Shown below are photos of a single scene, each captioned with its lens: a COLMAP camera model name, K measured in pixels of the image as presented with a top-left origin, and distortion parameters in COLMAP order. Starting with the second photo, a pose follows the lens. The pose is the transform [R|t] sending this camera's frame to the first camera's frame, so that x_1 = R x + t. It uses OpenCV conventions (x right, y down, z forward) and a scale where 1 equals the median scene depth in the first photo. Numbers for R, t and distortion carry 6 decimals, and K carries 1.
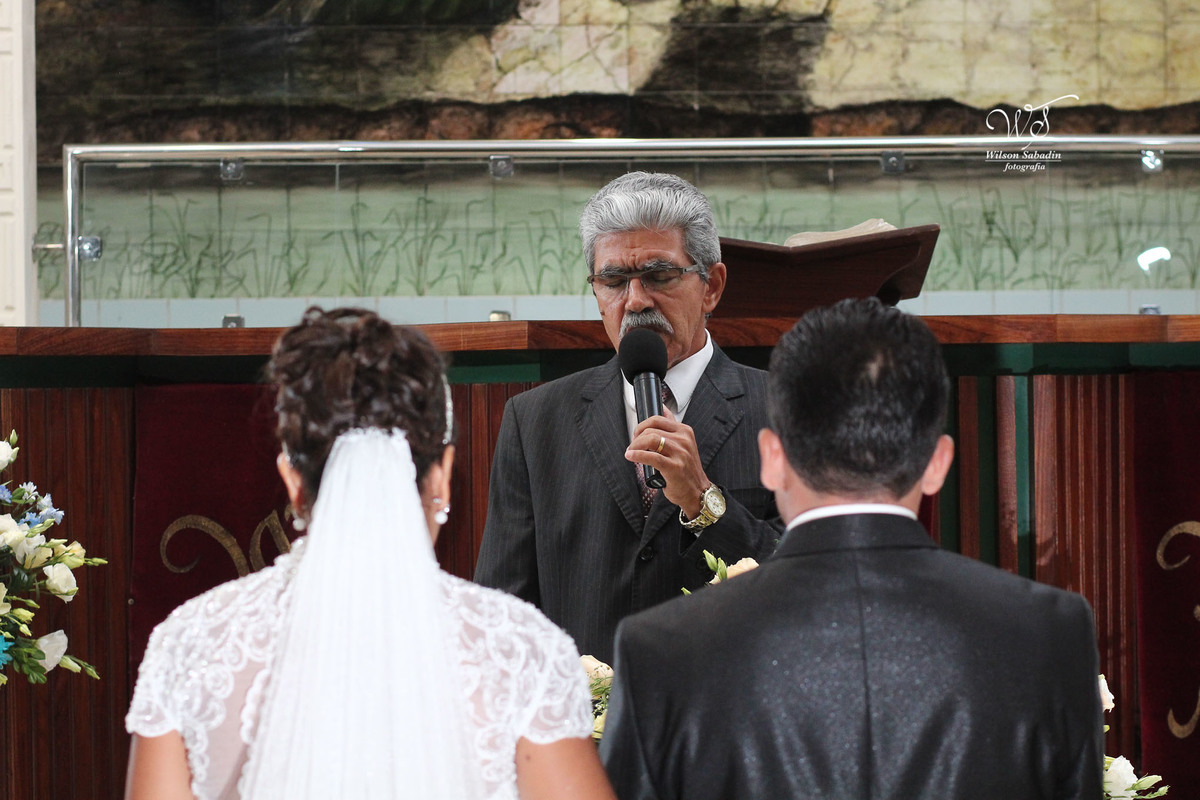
lens RADIAL K [[4726.7, 0, 600.4], [0, 4726.7, 399.8], [0, 0, 1]] dist [-0.032941, 0.000000]
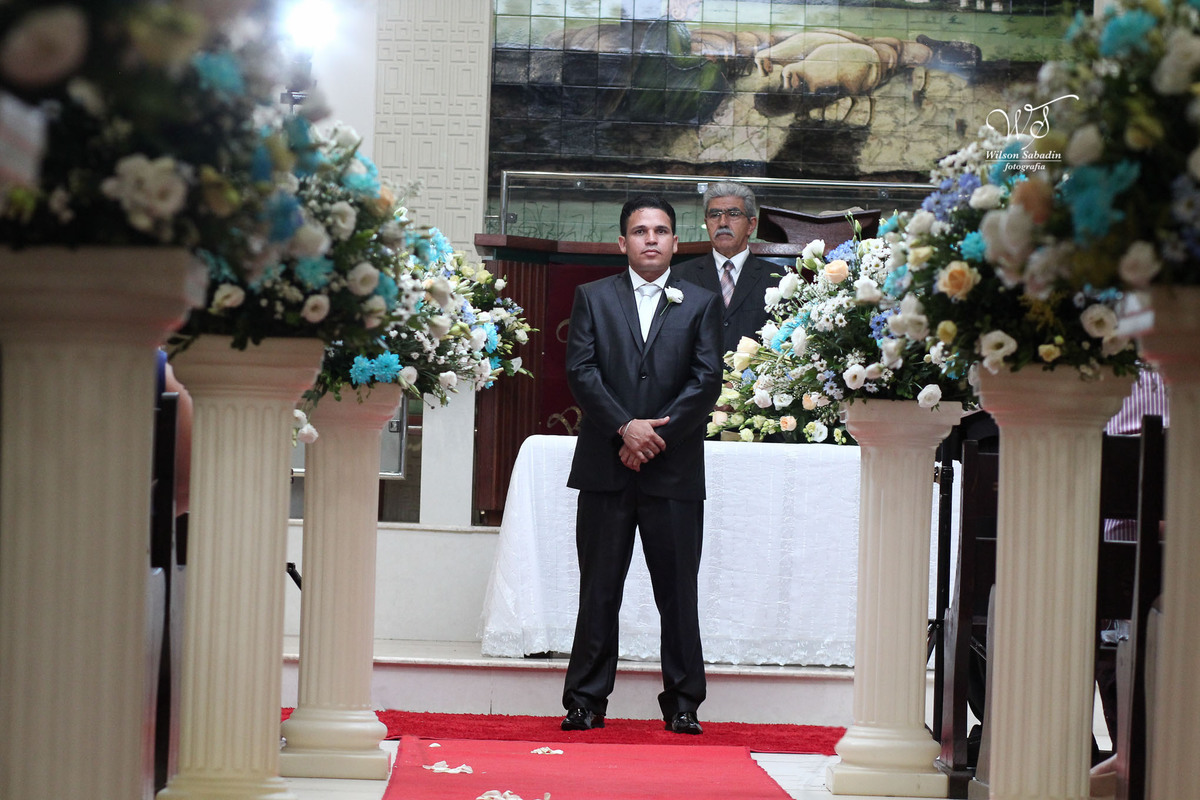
lens RADIAL K [[4726.7, 0, 599.8], [0, 4726.7, 400.2], [0, 0, 1]] dist [-0.032941, 0.000000]
pose [[0.998385, 0.043090, -0.037034, 0.013801], [-0.043968, 0.998763, -0.023235, 0.084241], [0.035987, 0.024826, 0.999044, -0.980153]]
